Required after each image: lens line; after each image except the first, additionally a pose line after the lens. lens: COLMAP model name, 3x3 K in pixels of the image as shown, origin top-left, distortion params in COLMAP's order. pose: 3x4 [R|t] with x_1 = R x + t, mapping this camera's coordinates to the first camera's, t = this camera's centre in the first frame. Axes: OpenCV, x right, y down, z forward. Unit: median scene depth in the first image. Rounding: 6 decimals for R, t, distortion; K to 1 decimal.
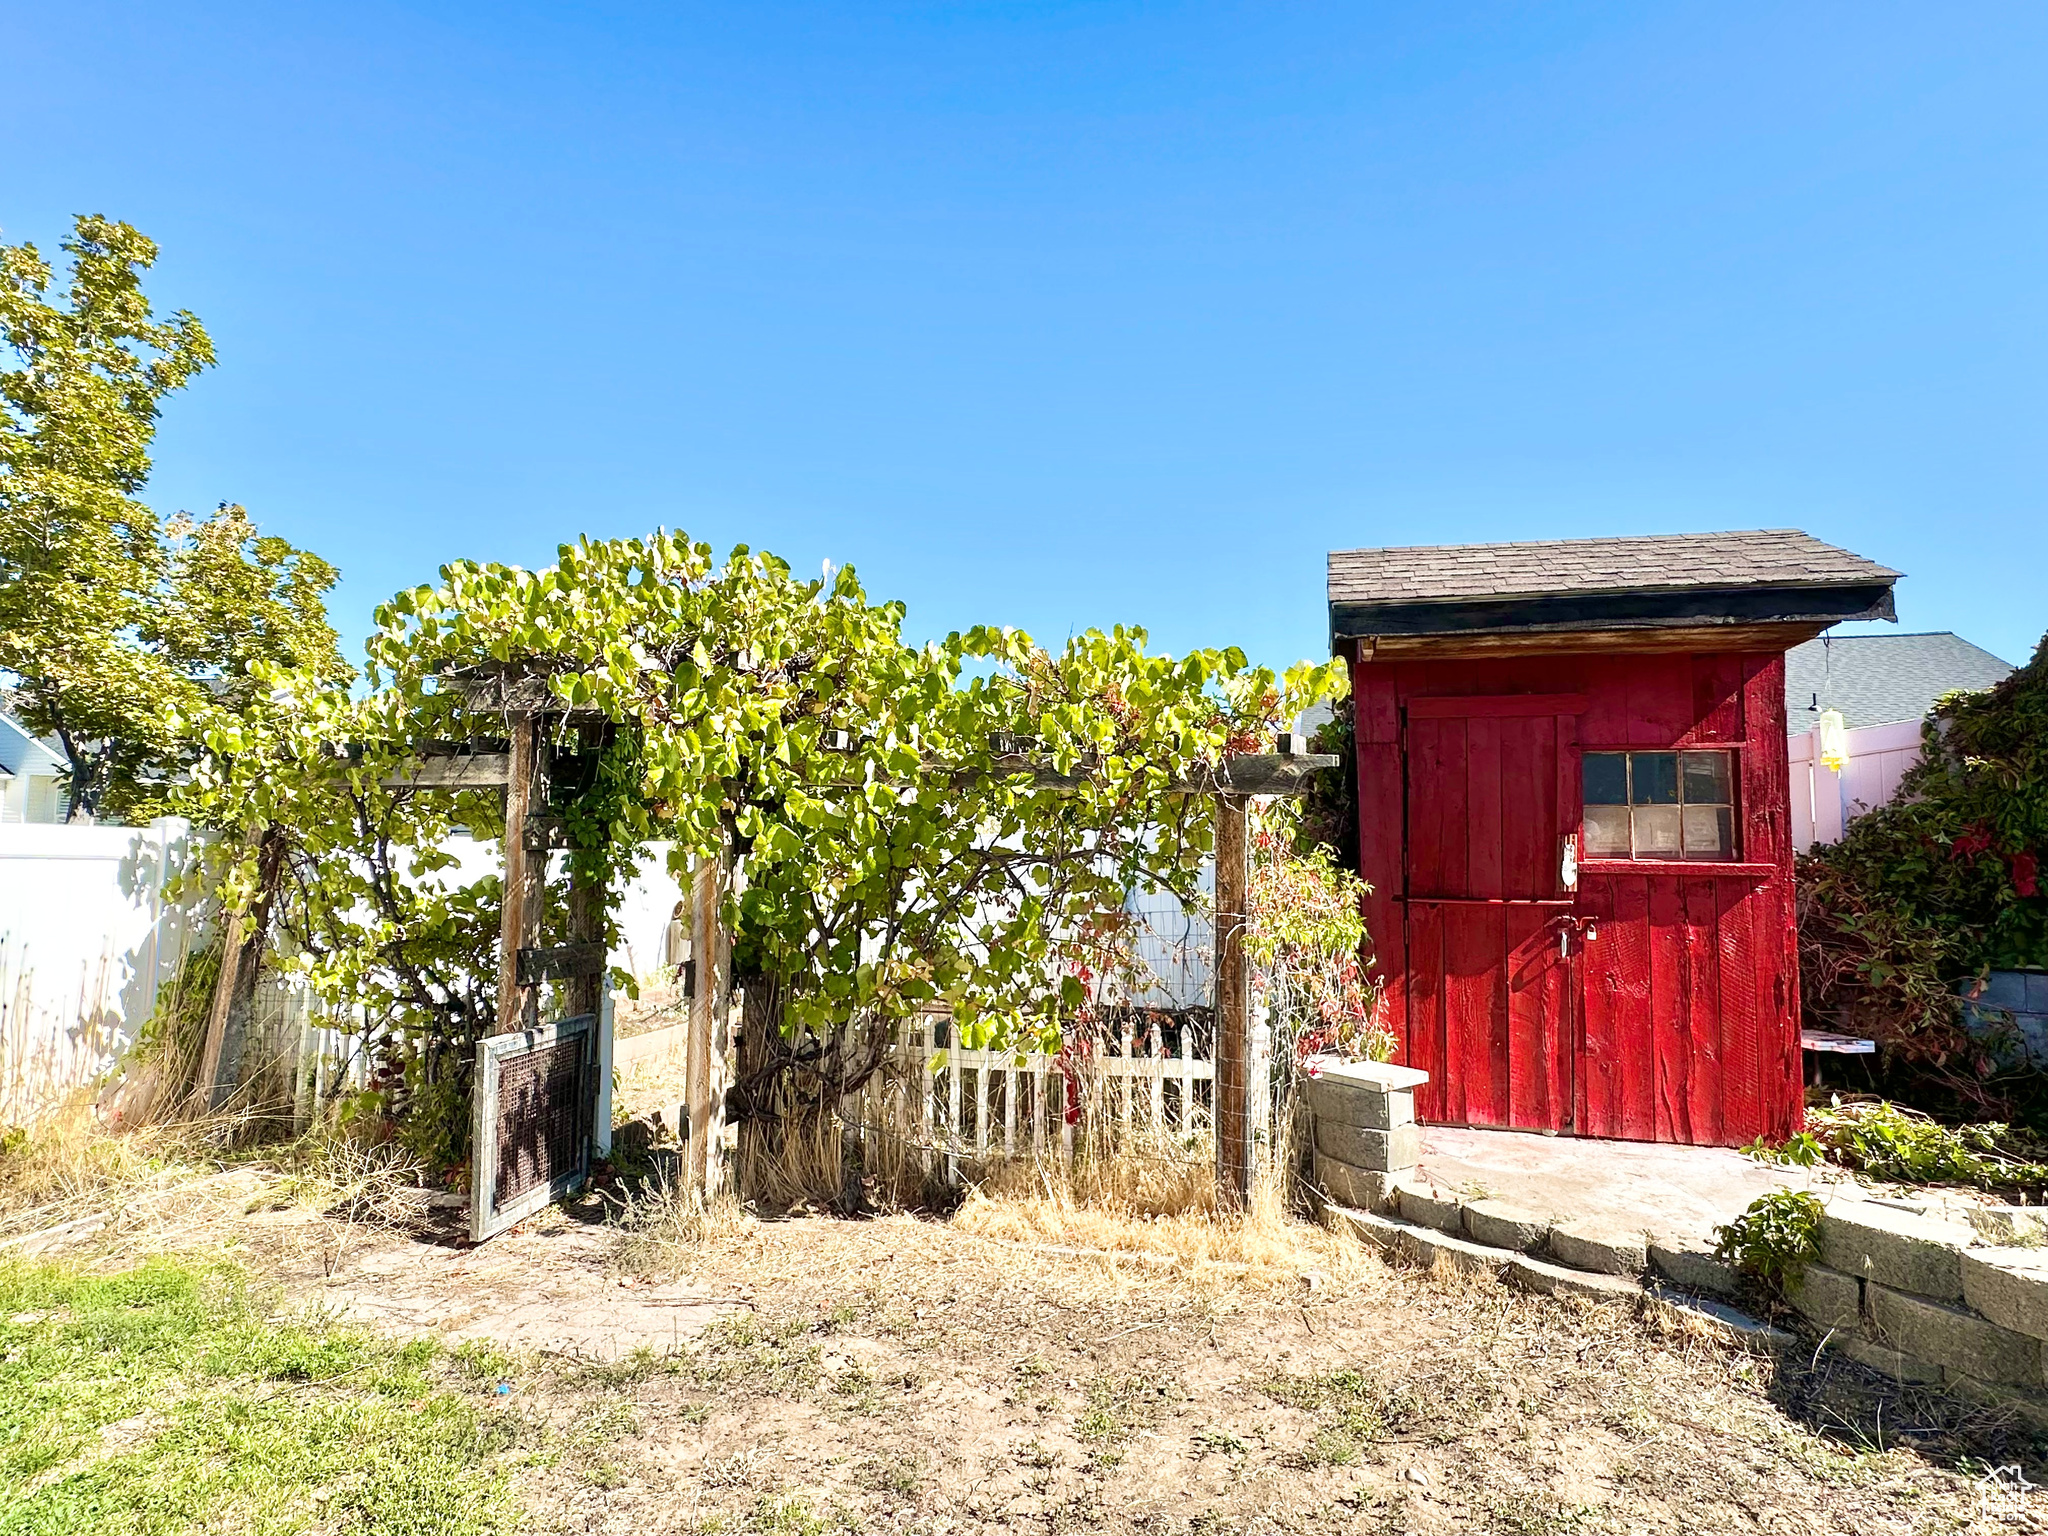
lens RADIAL K [[1110.8, 0, 1024.0], [0, 1110.8, 768.0], [0, 0, 1]] dist [-0.000531, -0.000276]
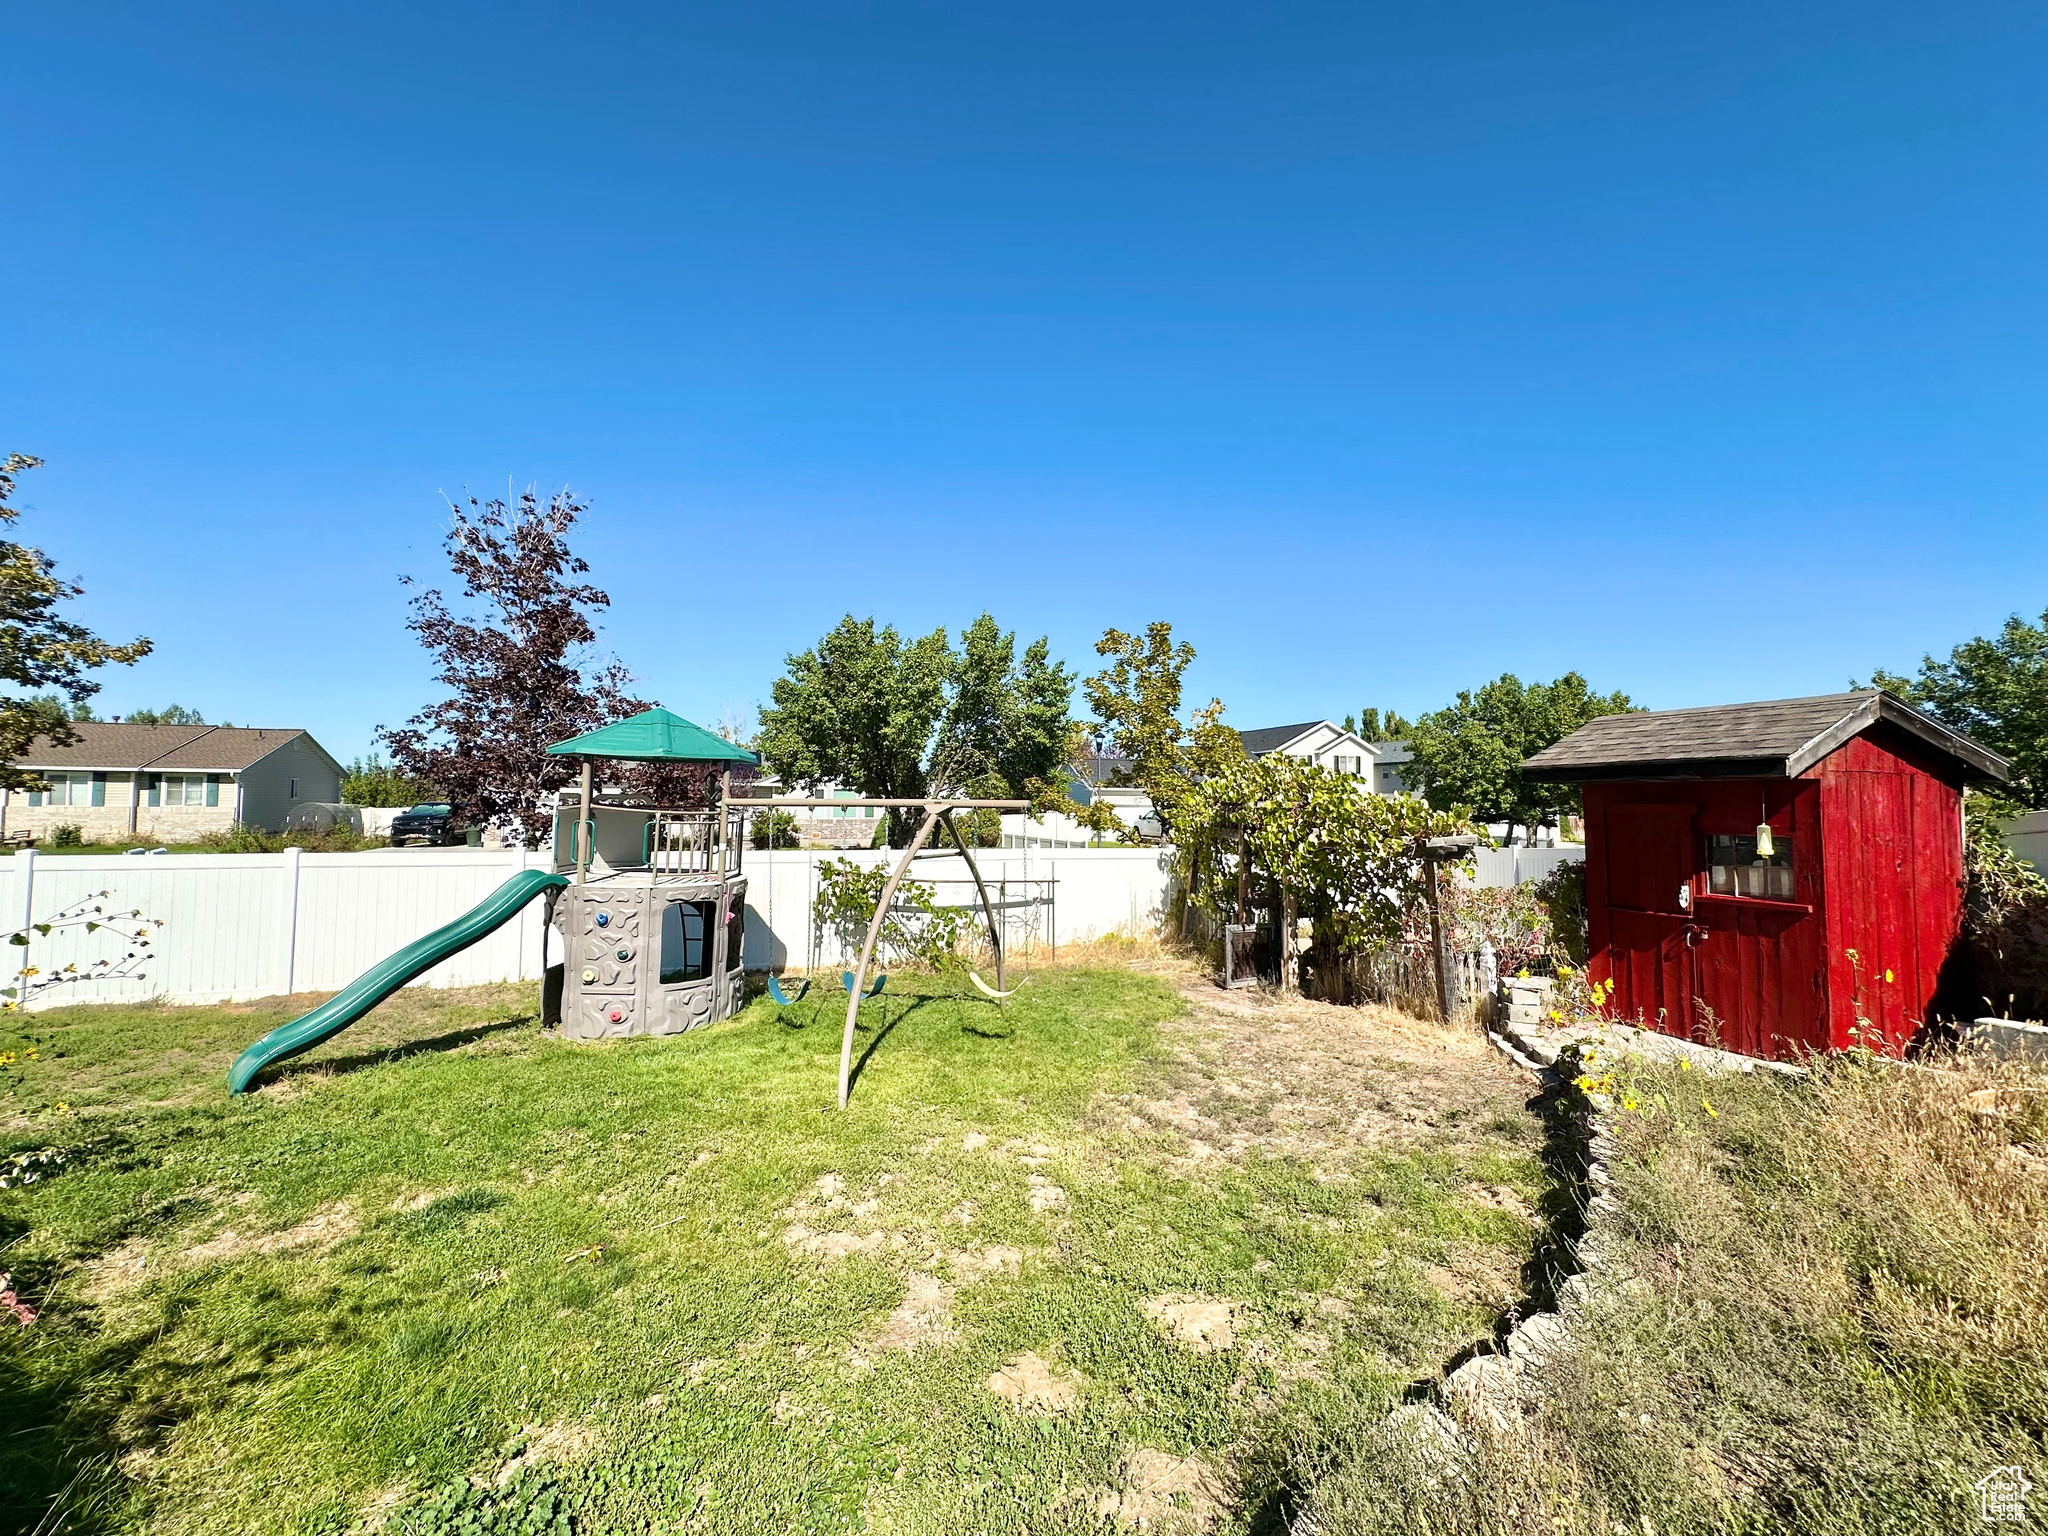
lens RADIAL K [[817.7, 0, 1024.0], [0, 817.7, 768.0], [0, 0, 1]] dist [-0.001170, -0.000134]
pose [[0.557721, -0.052639, -0.828358, 1.014114], [0.075452, 0.997070, -0.012559, -0.194021], [0.826592, -0.055497, 0.560059, -0.670874]]
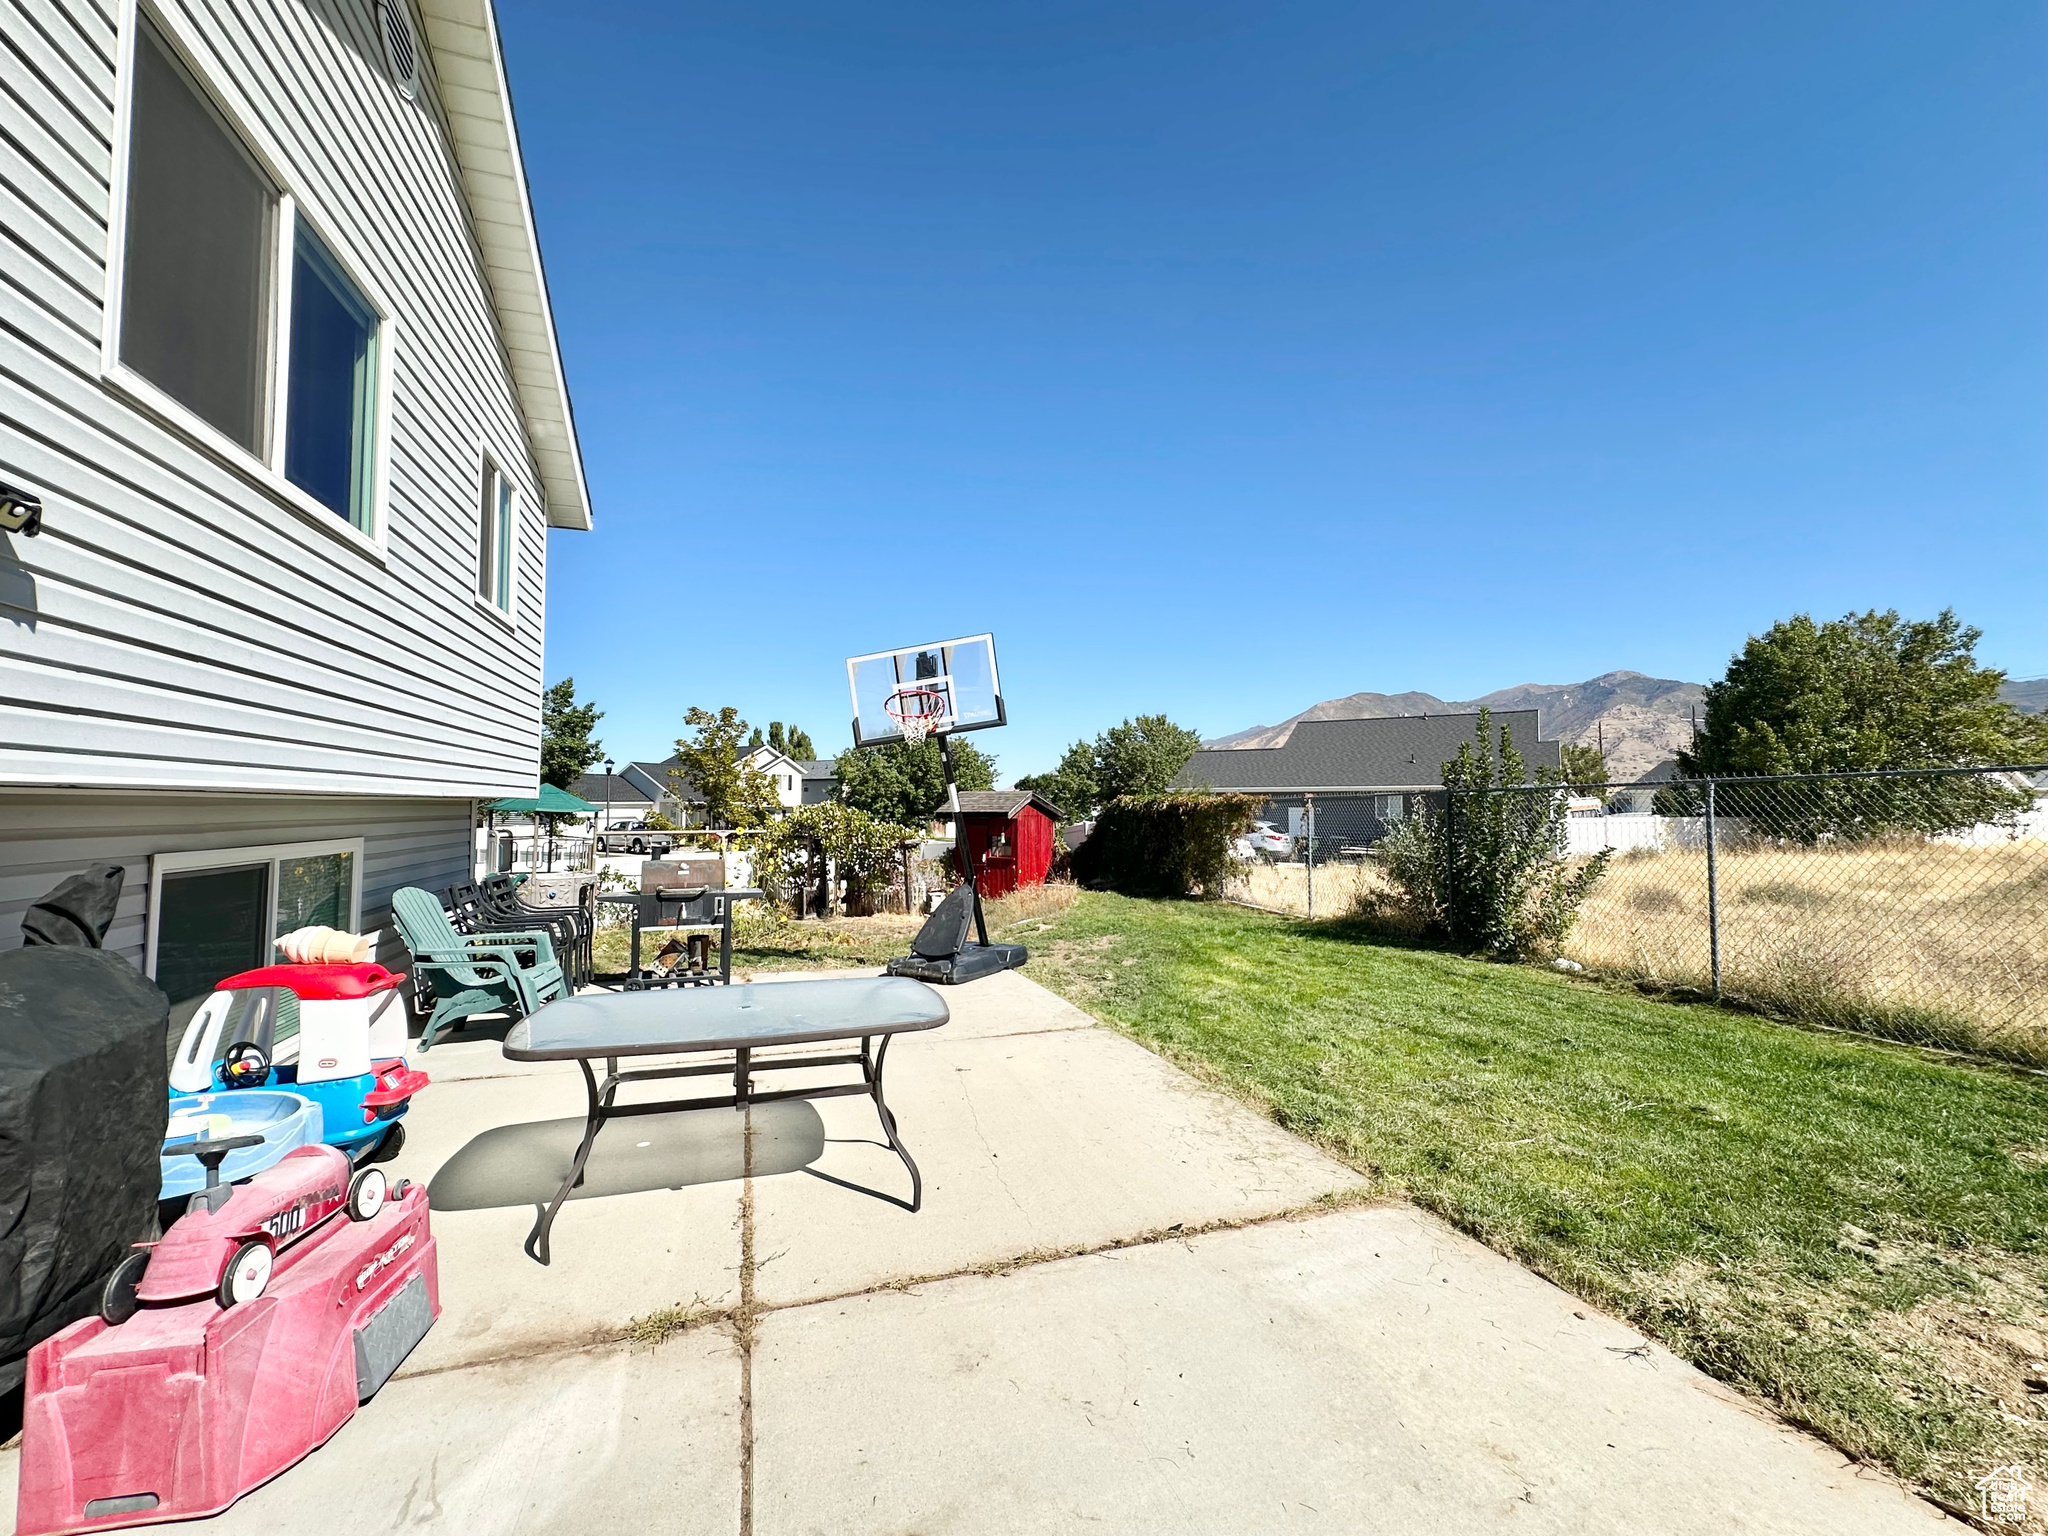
lens RADIAL K [[817.7, 0, 1024.0], [0, 817.7, 768.0], [0, 0, 1]] dist [-0.001170, -0.000134]
pose [[0.963630, -0.034603, -0.264990, 1.724779], [0.043077, 0.998727, 0.026232, -0.438084], [0.263745, -0.036693, 0.963894, -2.725297]]
